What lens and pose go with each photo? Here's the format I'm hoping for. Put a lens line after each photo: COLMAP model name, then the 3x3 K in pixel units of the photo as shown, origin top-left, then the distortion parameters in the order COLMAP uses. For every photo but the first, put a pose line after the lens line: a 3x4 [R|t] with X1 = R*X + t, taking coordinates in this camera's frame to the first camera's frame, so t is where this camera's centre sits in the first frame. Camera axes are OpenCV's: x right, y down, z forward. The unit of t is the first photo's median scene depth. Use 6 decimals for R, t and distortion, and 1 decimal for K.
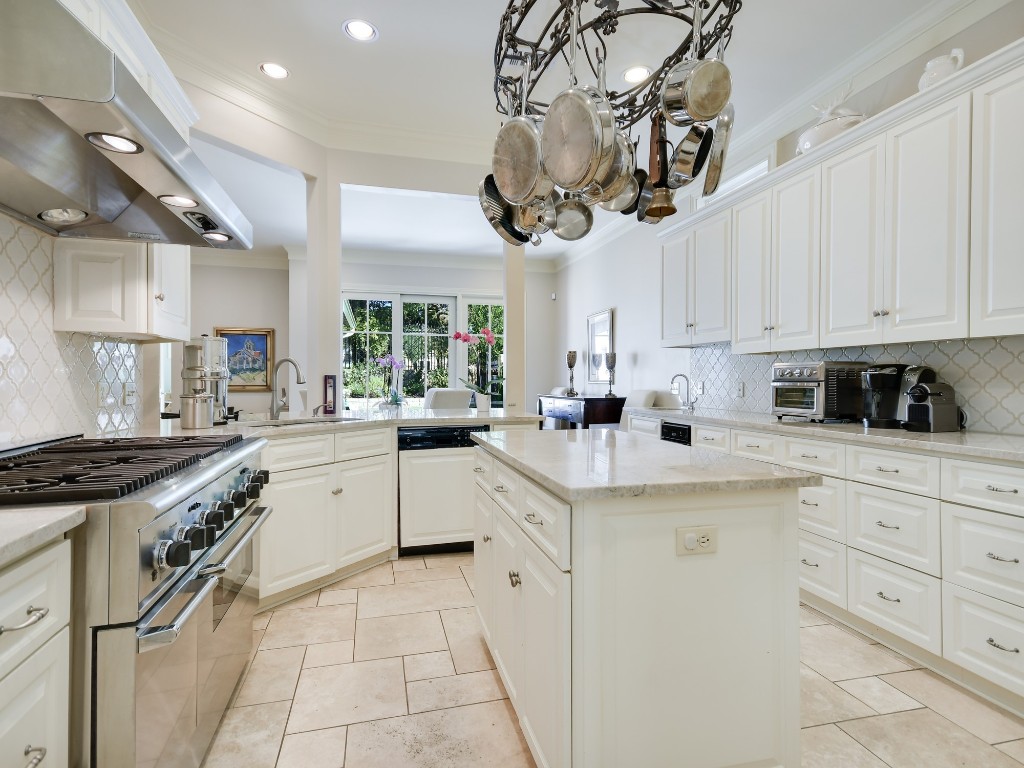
lens RADIAL K [[528.6, 0, 512.0], [0, 528.6, 384.0], [0, 0, 1]] dist [0.002499, 0.000782]
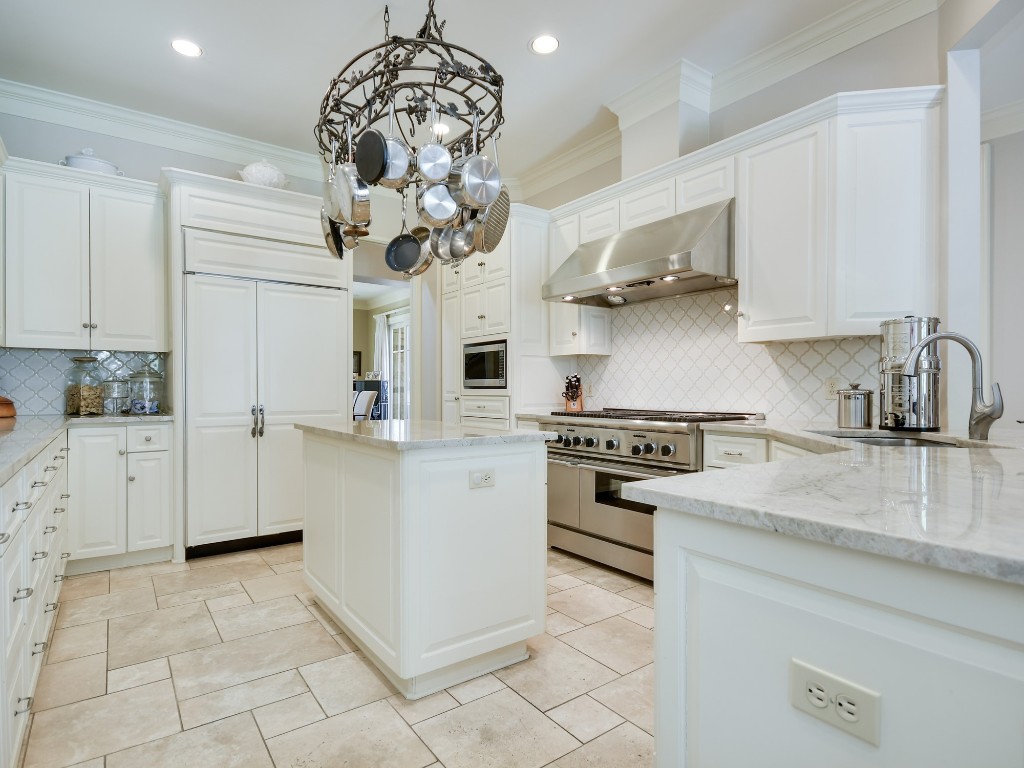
lens RADIAL K [[528.6, 0, 512.0], [0, 528.6, 384.0], [0, 0, 1]] dist [0.002499, 0.000782]
pose [[-0.925945, -0.001337, -0.377657, 0.695867], [-0.001548, 0.999999, 0.000257, 0.021534], [0.377656, 0.000823, -0.925946, 3.844668]]
